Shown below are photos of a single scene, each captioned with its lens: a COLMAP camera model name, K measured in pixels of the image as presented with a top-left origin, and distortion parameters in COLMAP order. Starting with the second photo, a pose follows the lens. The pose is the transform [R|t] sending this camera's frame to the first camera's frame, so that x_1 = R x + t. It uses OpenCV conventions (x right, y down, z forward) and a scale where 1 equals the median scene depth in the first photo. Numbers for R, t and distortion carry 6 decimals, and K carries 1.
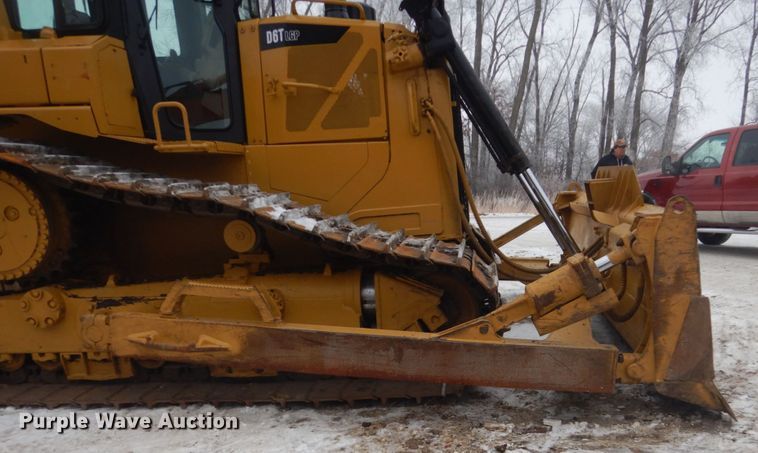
lens RADIAL K [[663.0, 0, 465.4], [0, 663.0, 344.3], [0, 0, 1]] dist [0.004447, -0.003763]
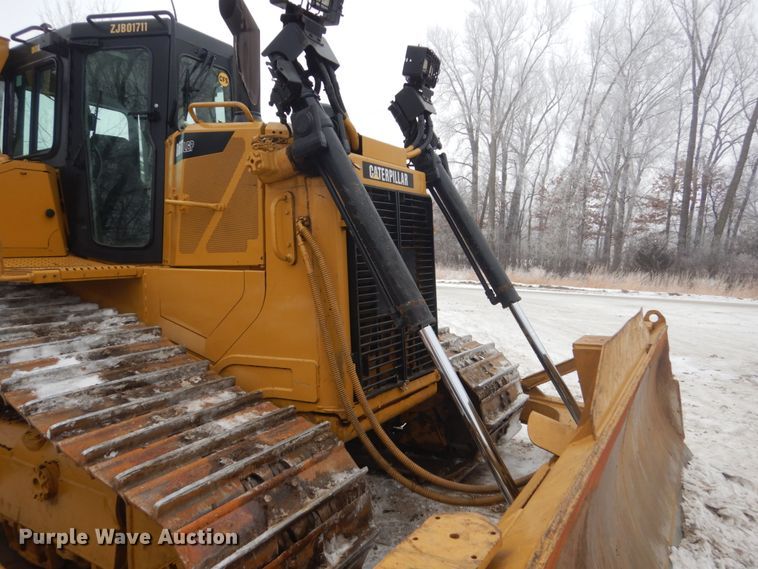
lens RADIAL K [[539.3, 0, 379.0], [0, 539.3, 284.5], [0, 0, 1]] dist [-0.000078, 0.000593]
pose [[0.862787, 0.061096, -0.501862, 0.339741], [-0.146928, 0.980127, -0.133276, -0.256677], [0.483746, 0.188727, 0.854618, 0.611318]]
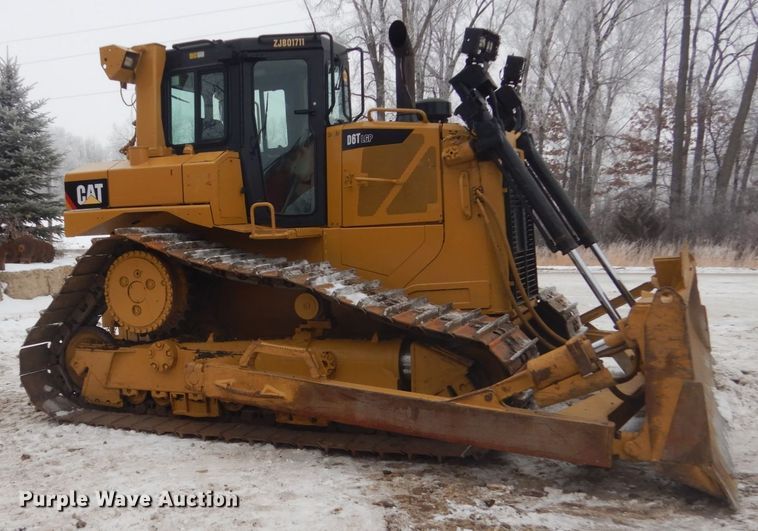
lens RADIAL K [[857.9, 0, 284.1], [0, 857.9, 296.4], [0, 0, 1]] dist [0.005661, -0.030581]
pose [[0.905653, 0.028656, -0.423051, 0.284137], [-0.091469, 0.987426, -0.128929, 0.024508], [0.414037, 0.155461, 0.896886, -0.422752]]
